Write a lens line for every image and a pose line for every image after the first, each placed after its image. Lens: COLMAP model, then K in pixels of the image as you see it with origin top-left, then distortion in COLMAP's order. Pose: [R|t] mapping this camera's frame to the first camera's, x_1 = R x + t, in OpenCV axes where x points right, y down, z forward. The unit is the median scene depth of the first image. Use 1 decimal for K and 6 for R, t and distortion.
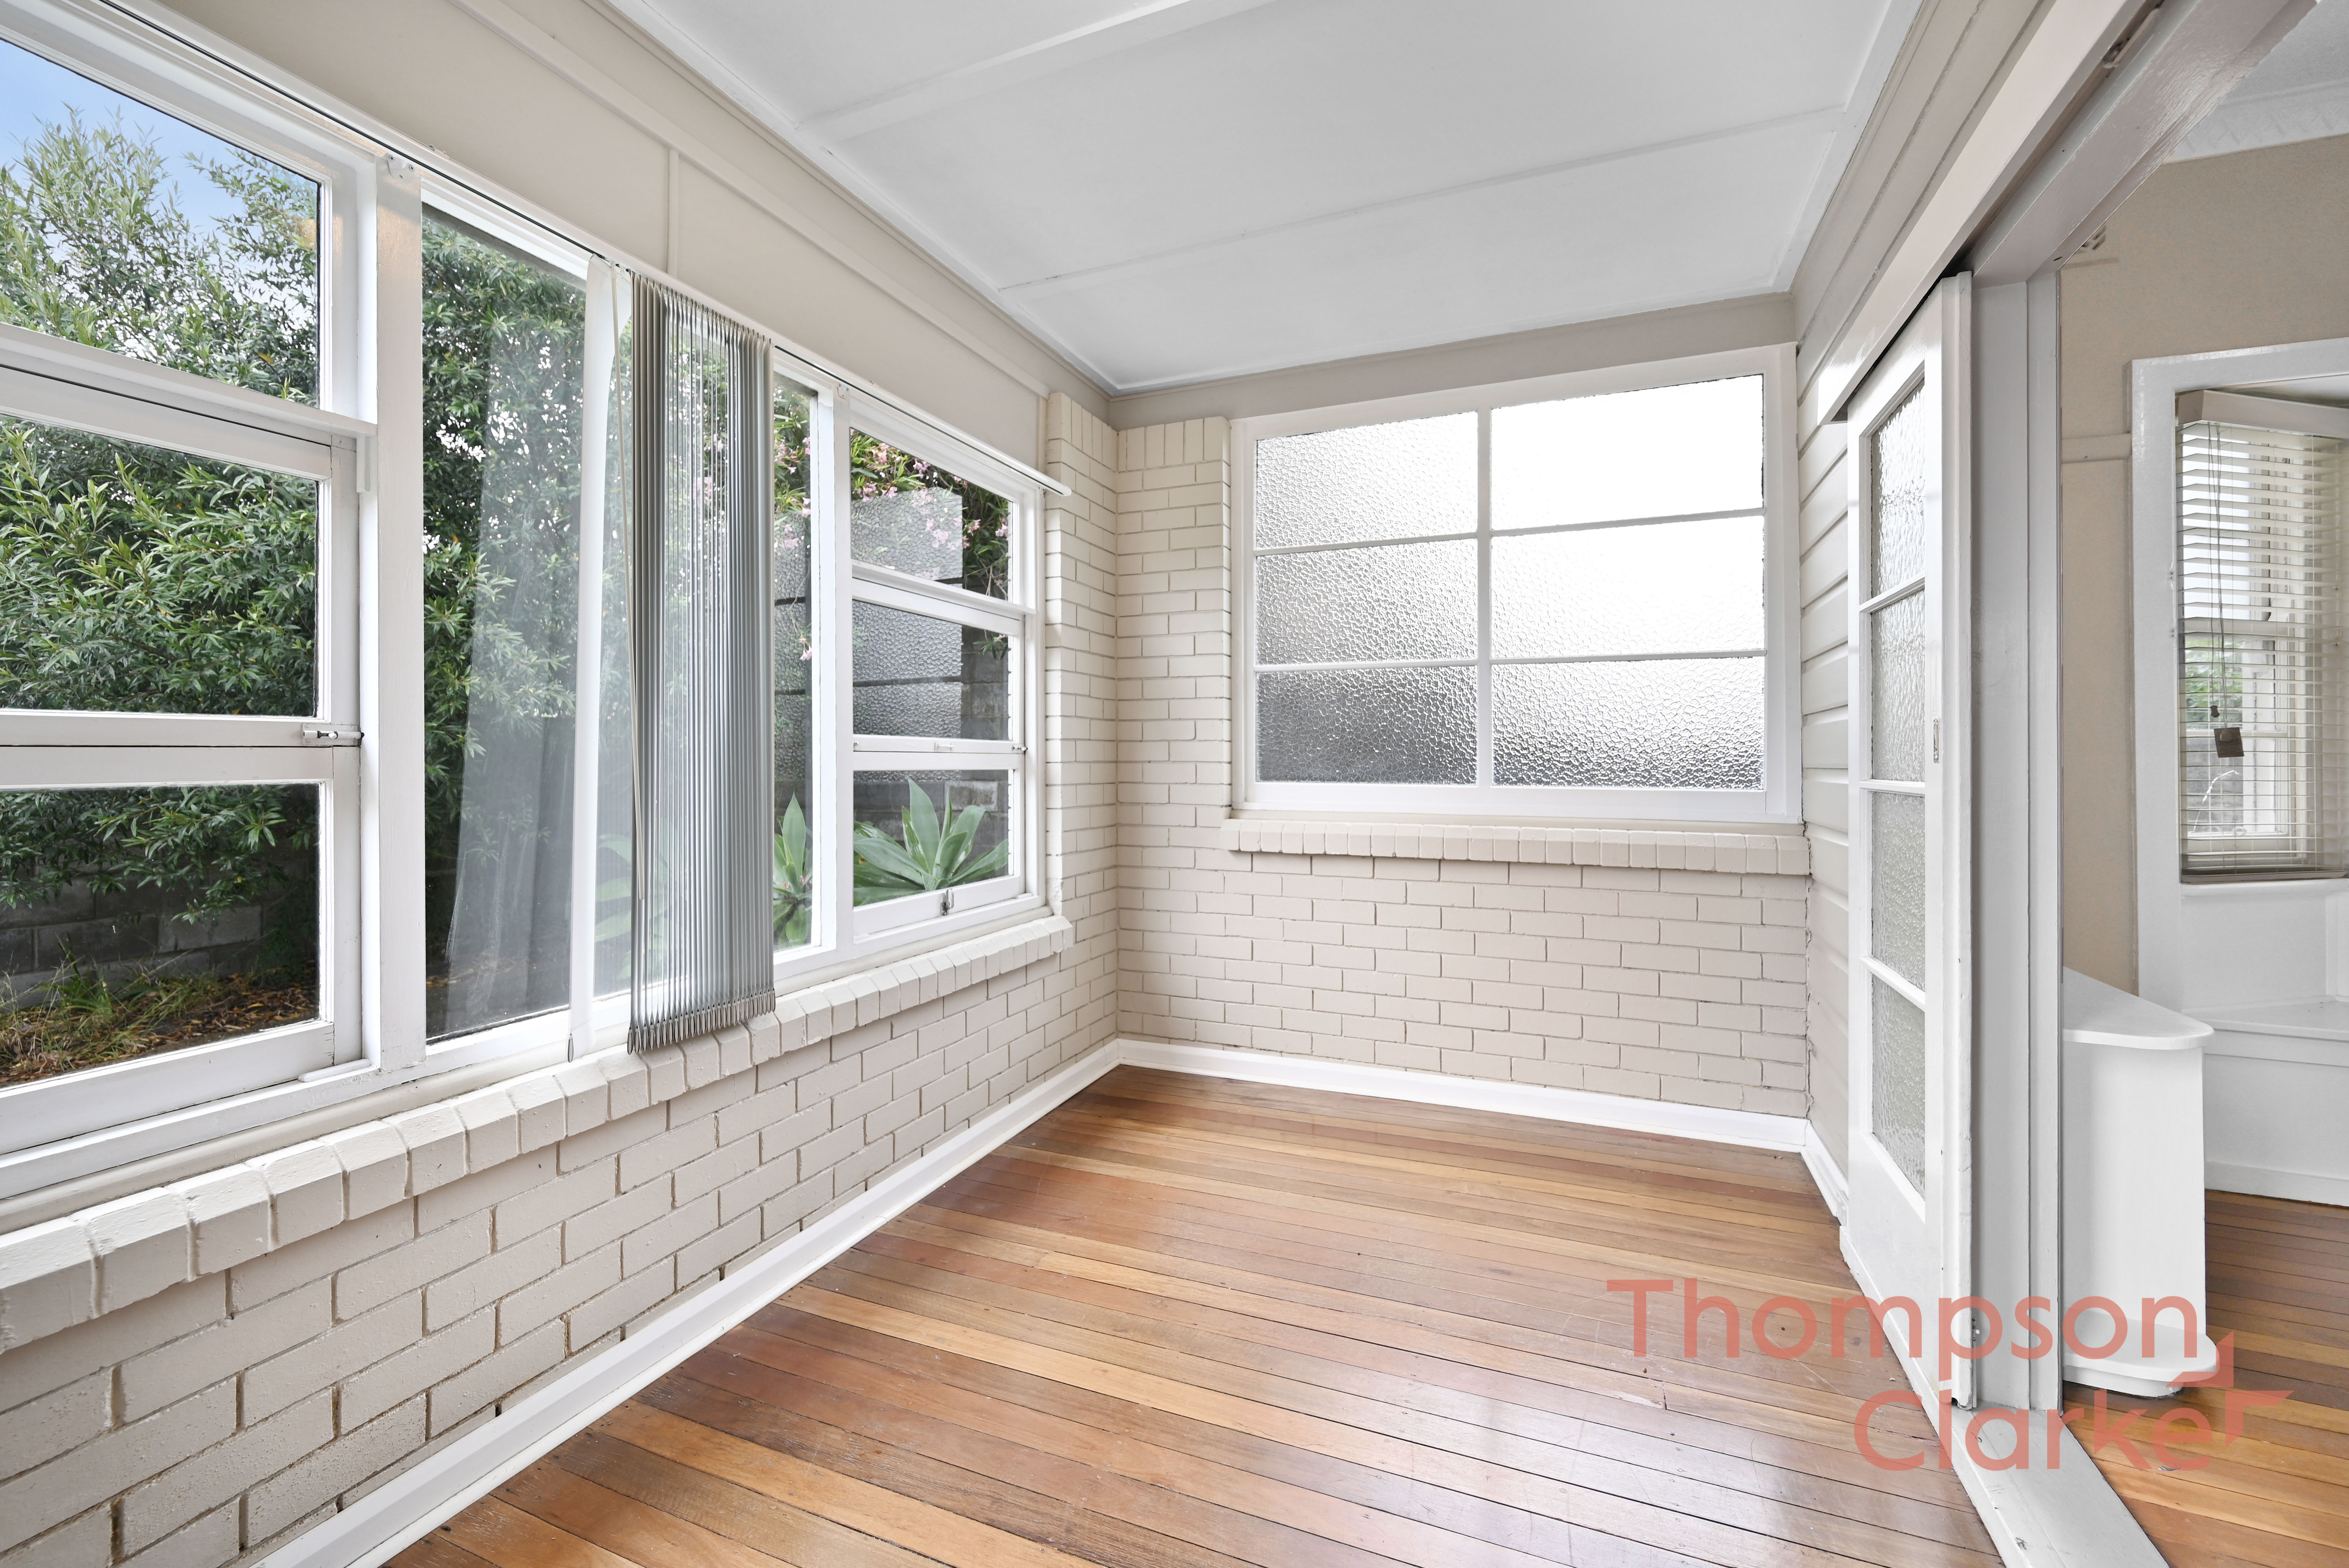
lens RADIAL K [[962.5, 0, 1177.4], [0, 962.5, 749.9], [0, 0, 1]] dist [0.001166, -0.000046]
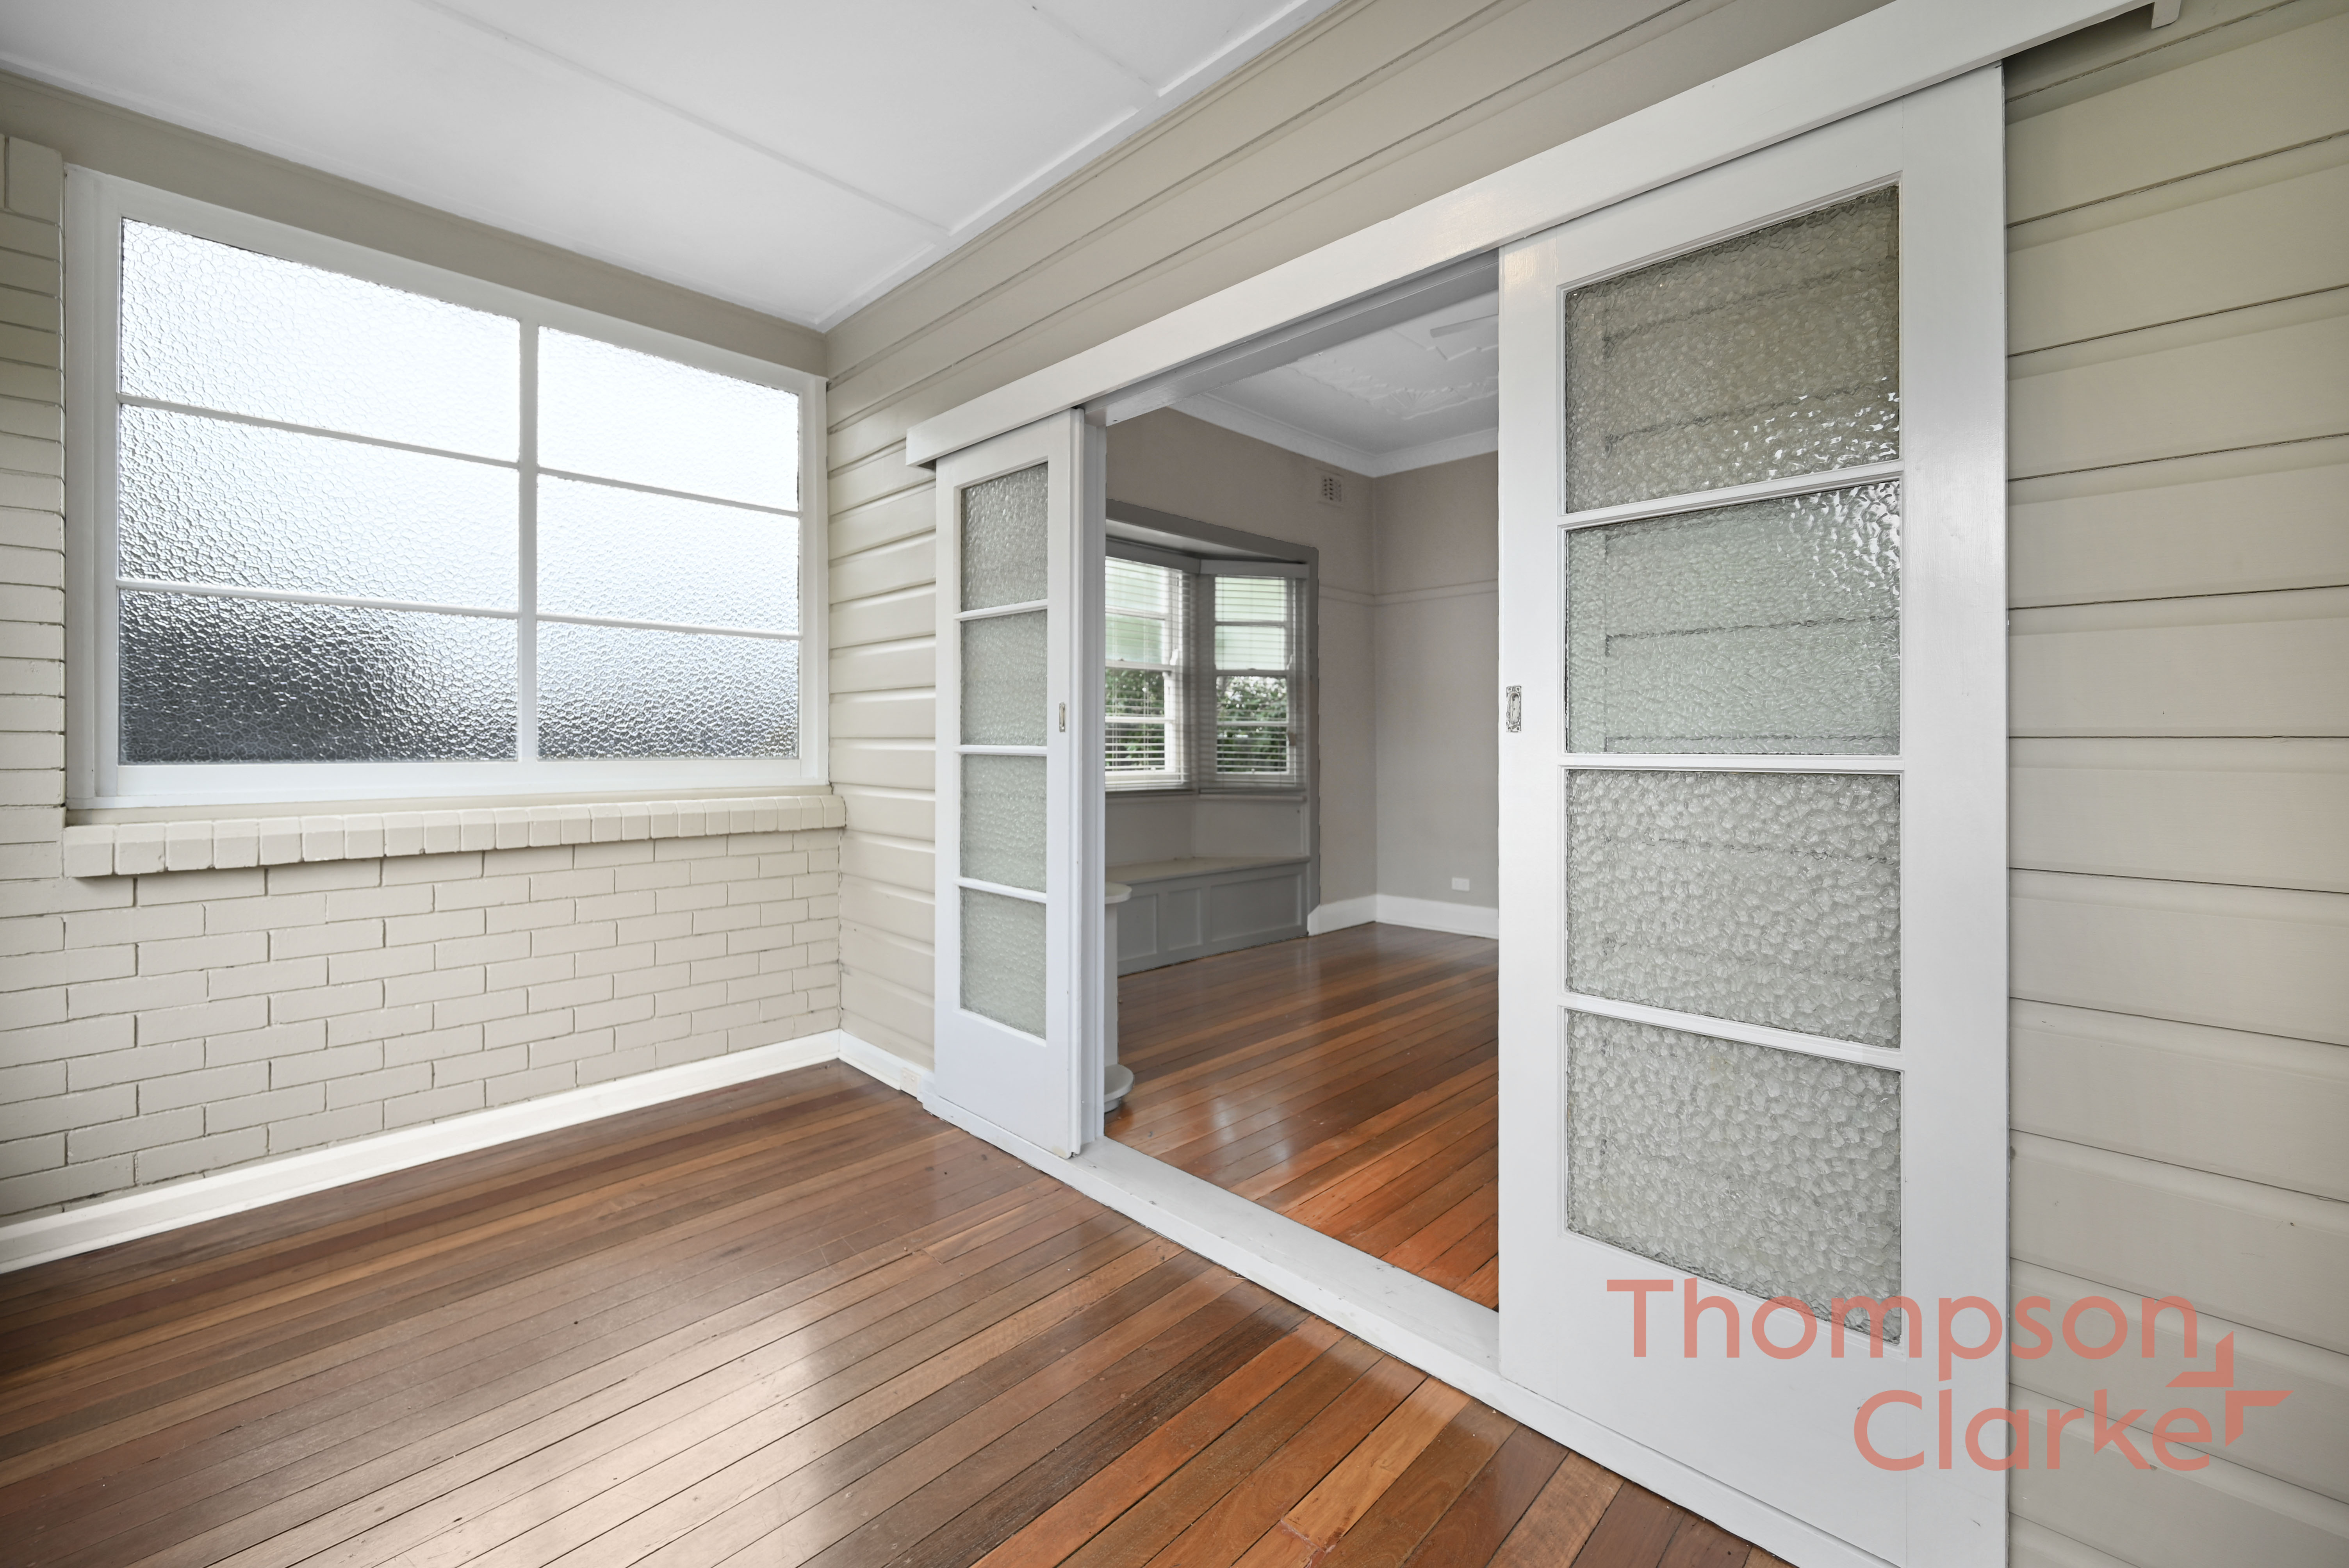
lens RADIAL K [[952.0, 0, 1162.9], [0, 952.0, 737.1], [0, 0, 1]] dist [-0.000717, -0.000188]
pose [[0.375274, -0.001288, 0.926913, -0.272338], [-0.010032, 0.999935, 0.005451, 0.006322], [-0.926860, -0.011344, 0.375237, 0.162808]]
